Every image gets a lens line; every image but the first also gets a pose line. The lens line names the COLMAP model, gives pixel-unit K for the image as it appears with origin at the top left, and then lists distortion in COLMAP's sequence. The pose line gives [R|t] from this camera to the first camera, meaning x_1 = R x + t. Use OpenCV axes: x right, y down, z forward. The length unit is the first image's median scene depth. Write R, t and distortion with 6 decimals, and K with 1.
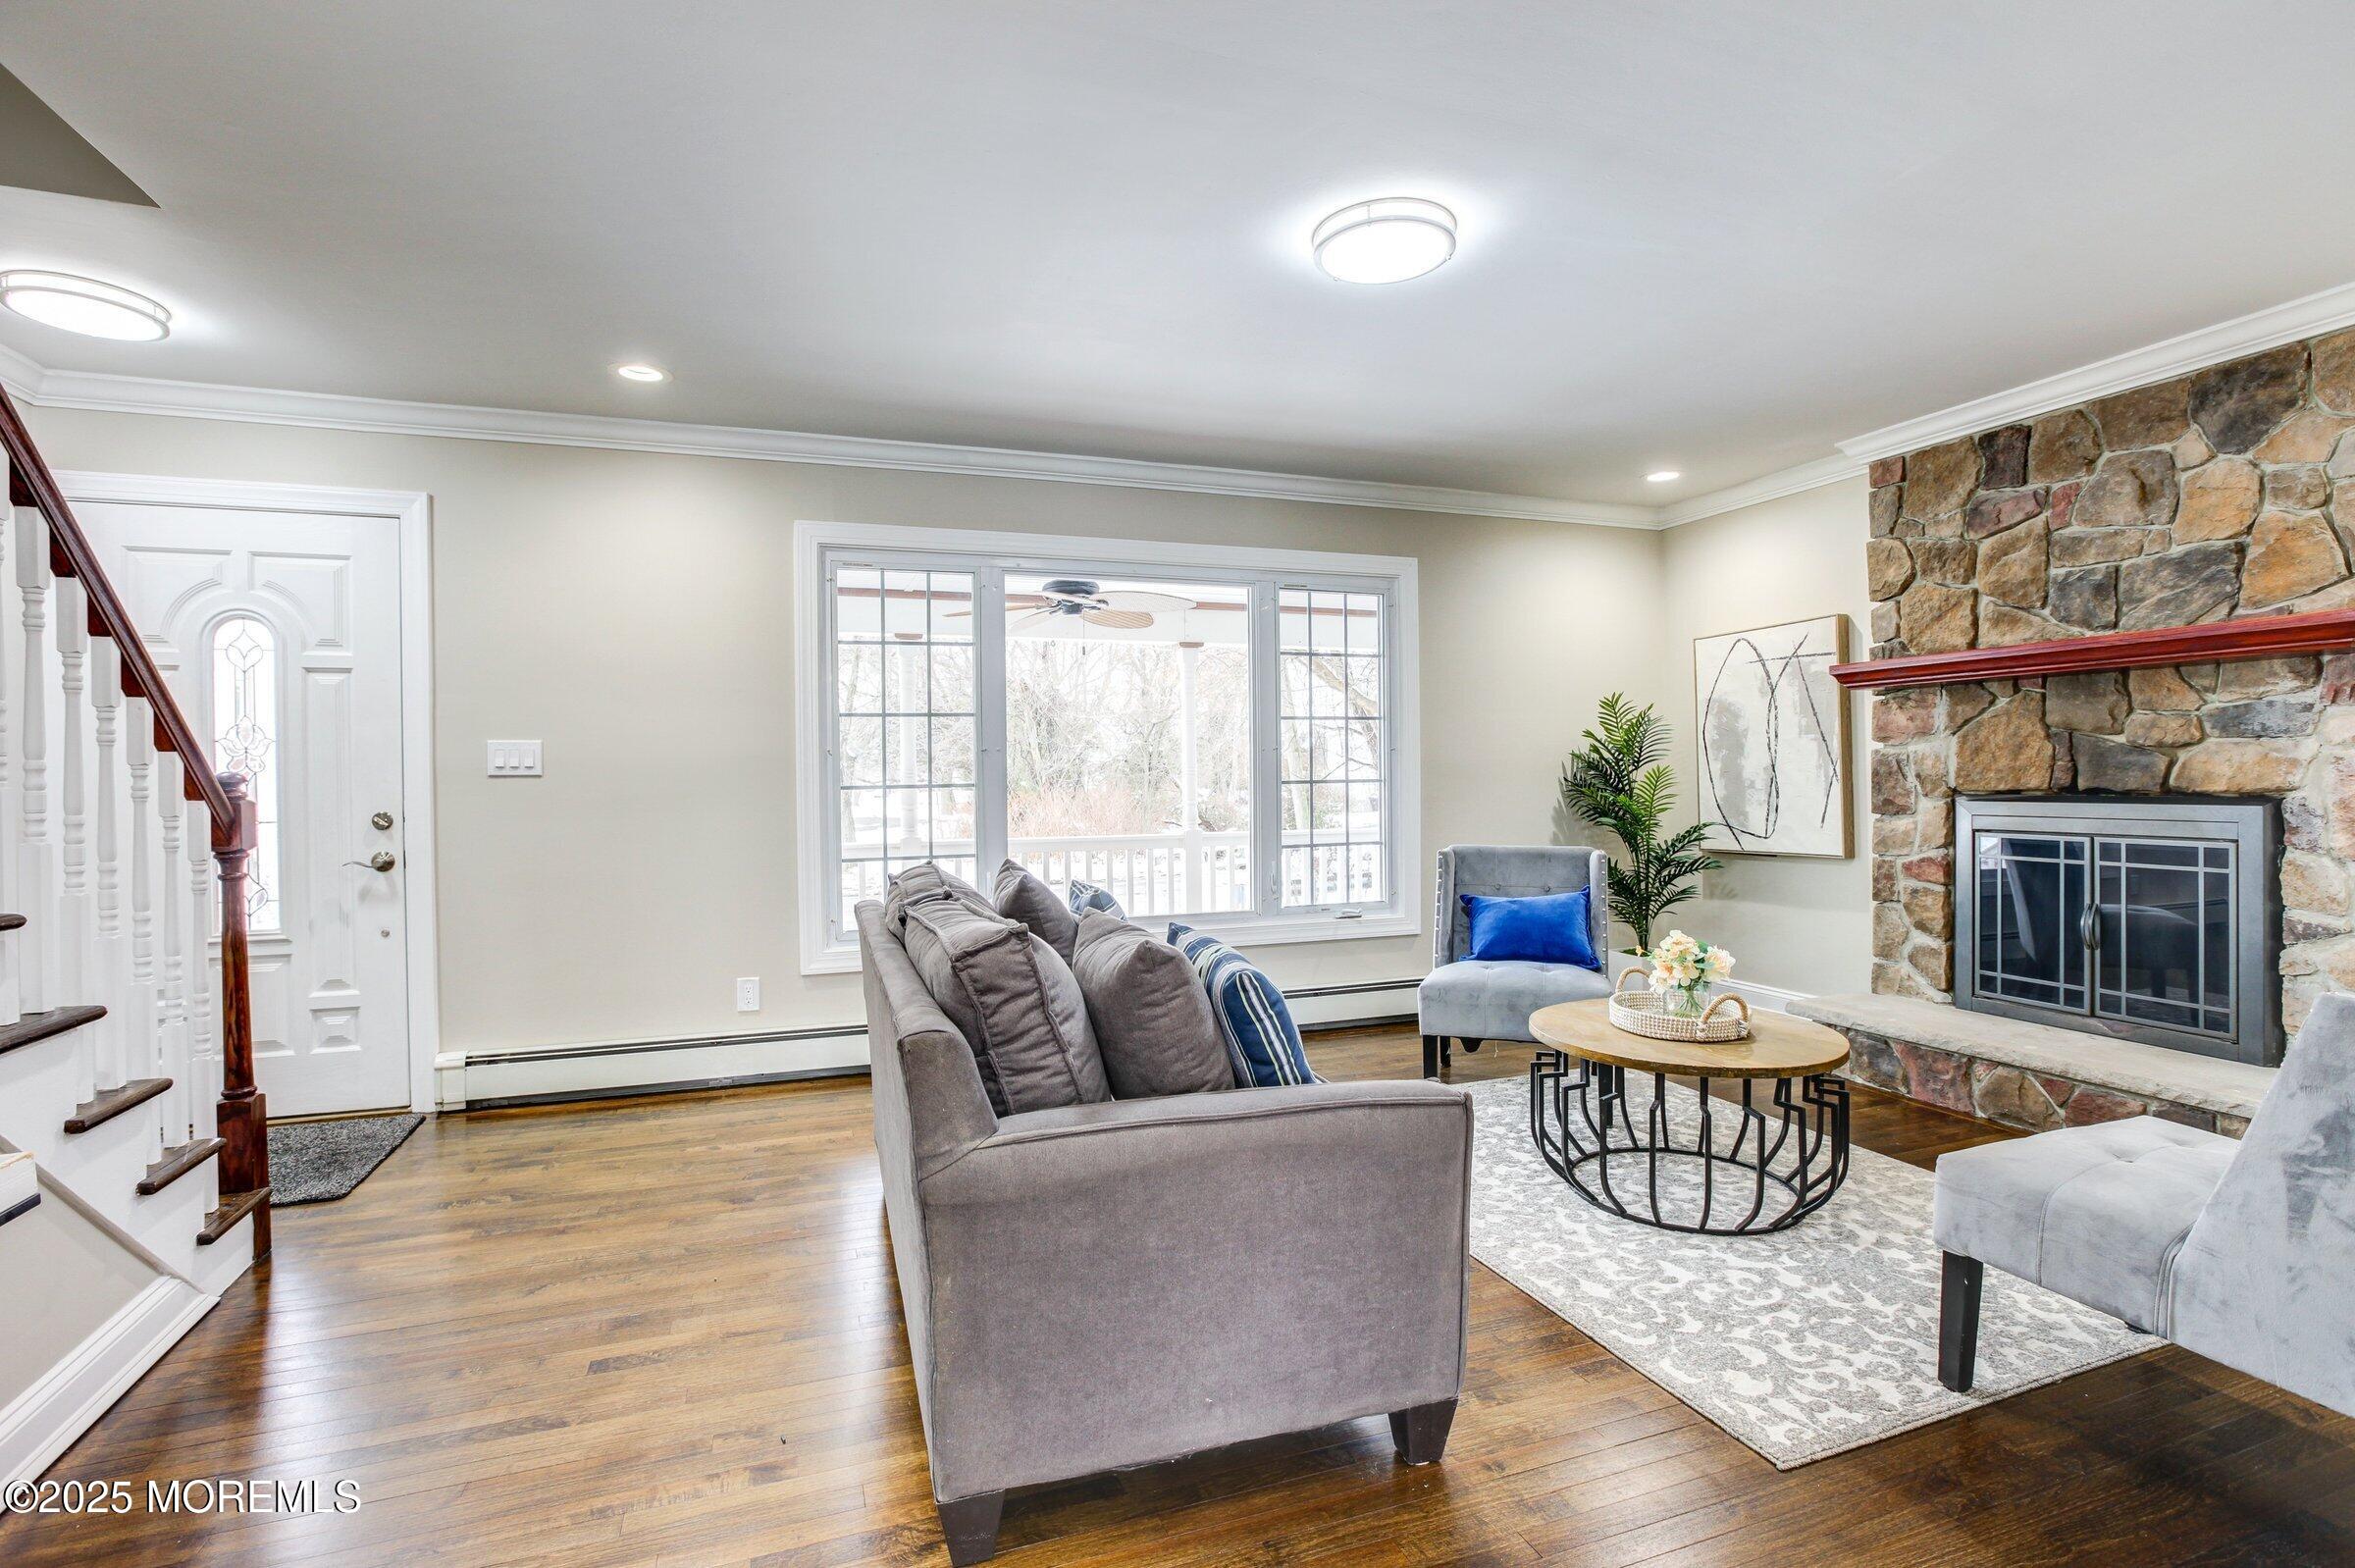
lens RADIAL K [[1123.2, 0, 1179.1], [0, 1123.2, 775.7], [0, 0, 1]] dist [-0.031876, 0.009625]
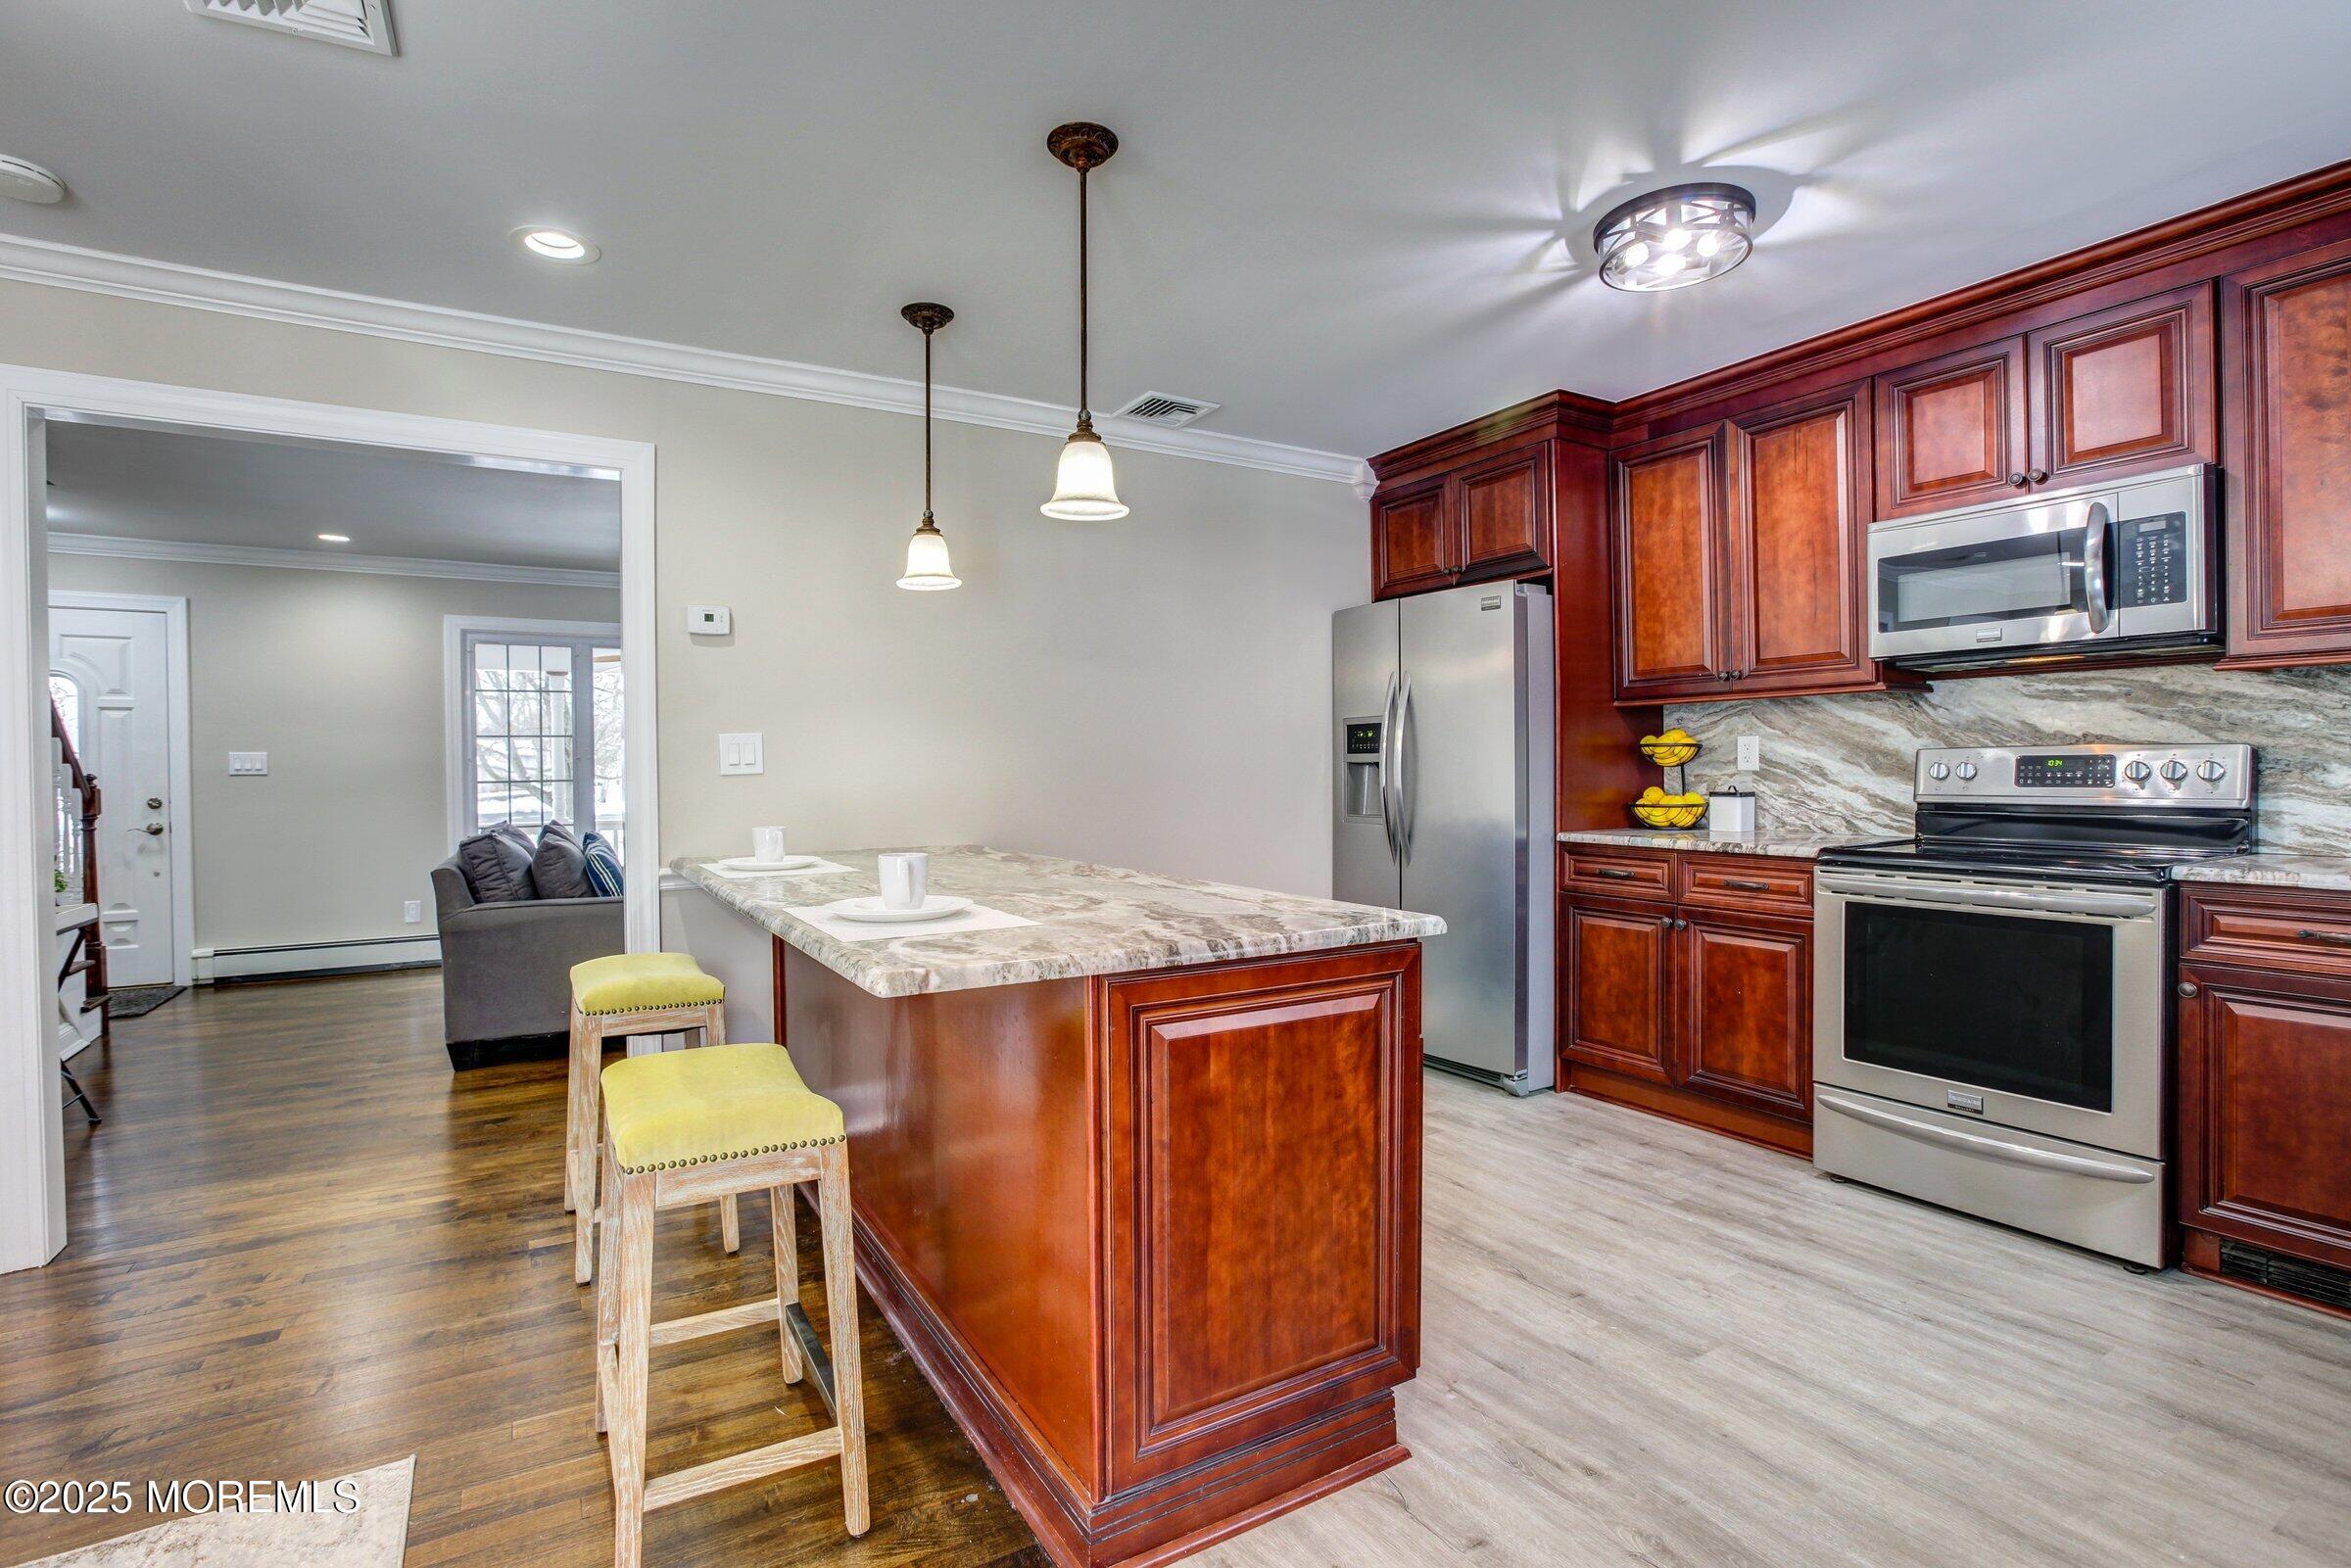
lens RADIAL K [[1121.2, 0, 1190.8], [0, 1121.2, 769.9], [0, 0, 1]] dist [-0.031876, 0.009625]
pose [[0.981014, -0.000721, 0.193934, 0.318231], [0.001091, 0.999998, -0.001805, -0.002003], [-0.193932, 0.001983, 0.981013, -0.611075]]
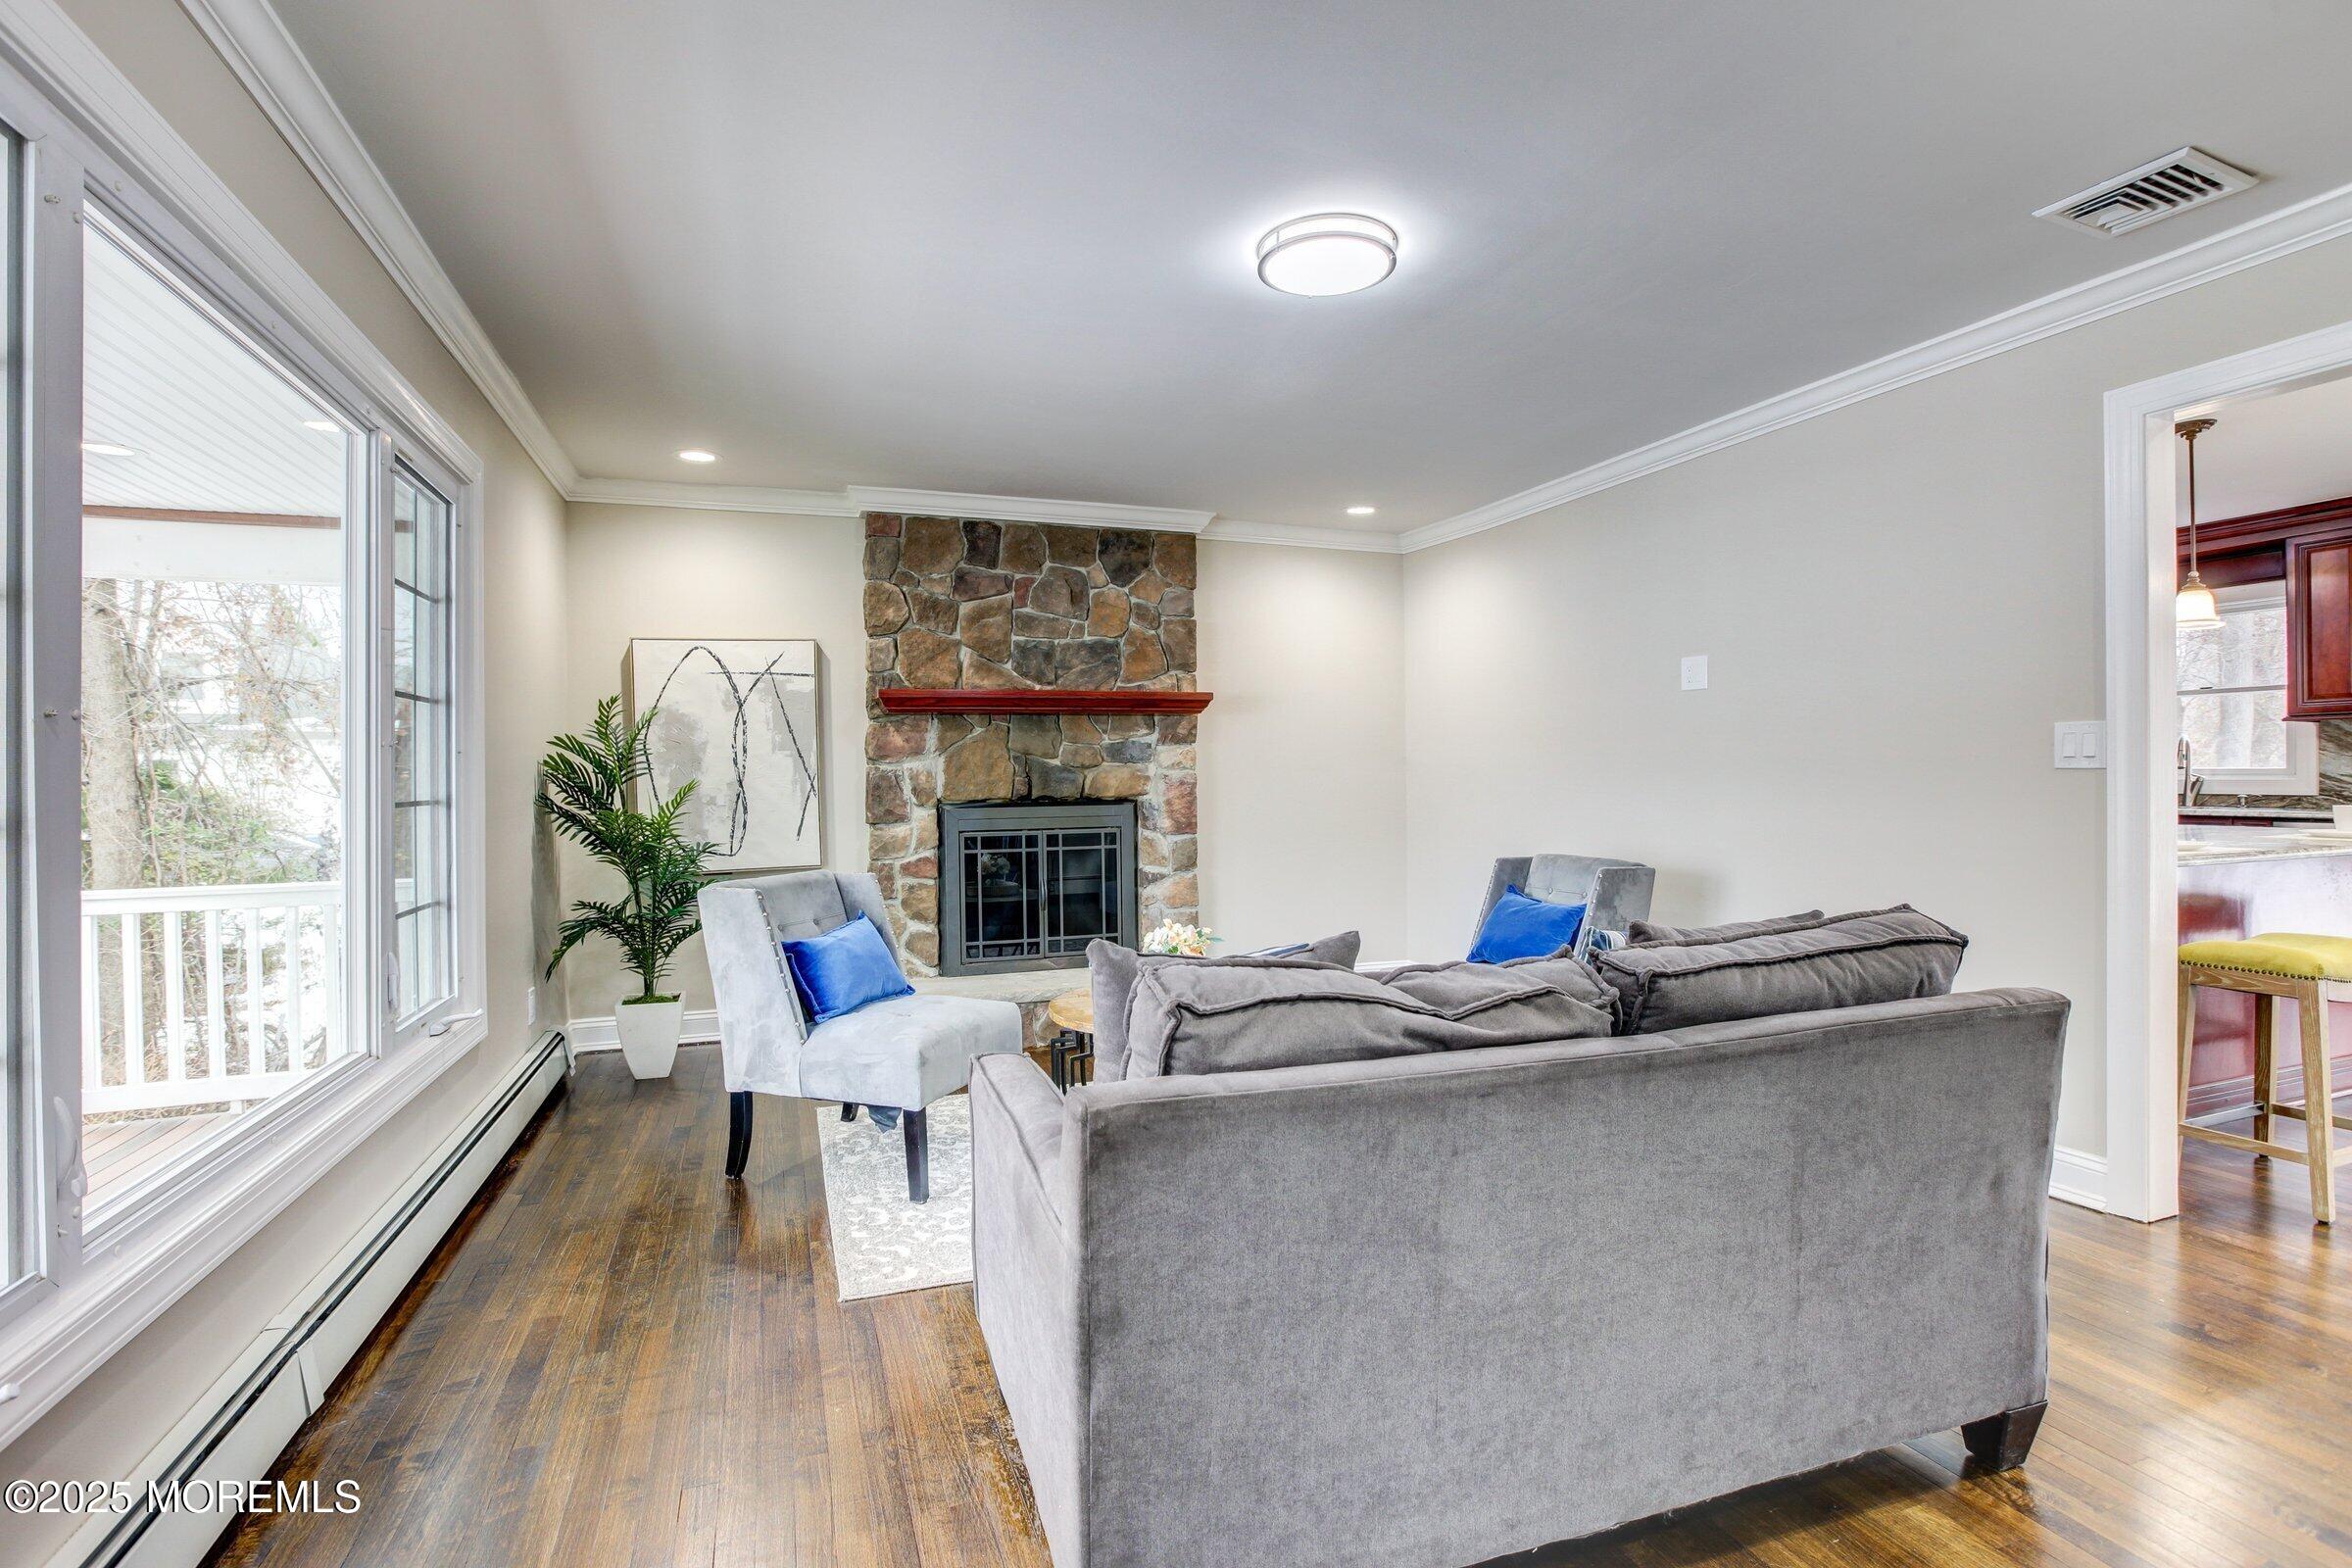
lens RADIAL K [[1121.8, 0, 1176.7], [0, 1121.8, 770.7], [0, 0, 1]] dist [-0.031876, 0.009625]
pose [[0.000336, 0.014842, 0.999890, -0.610574], [0.014690, 0.999782, -0.014845, 0.002564], [-0.999892, 0.014693, 0.000118, 0.832243]]
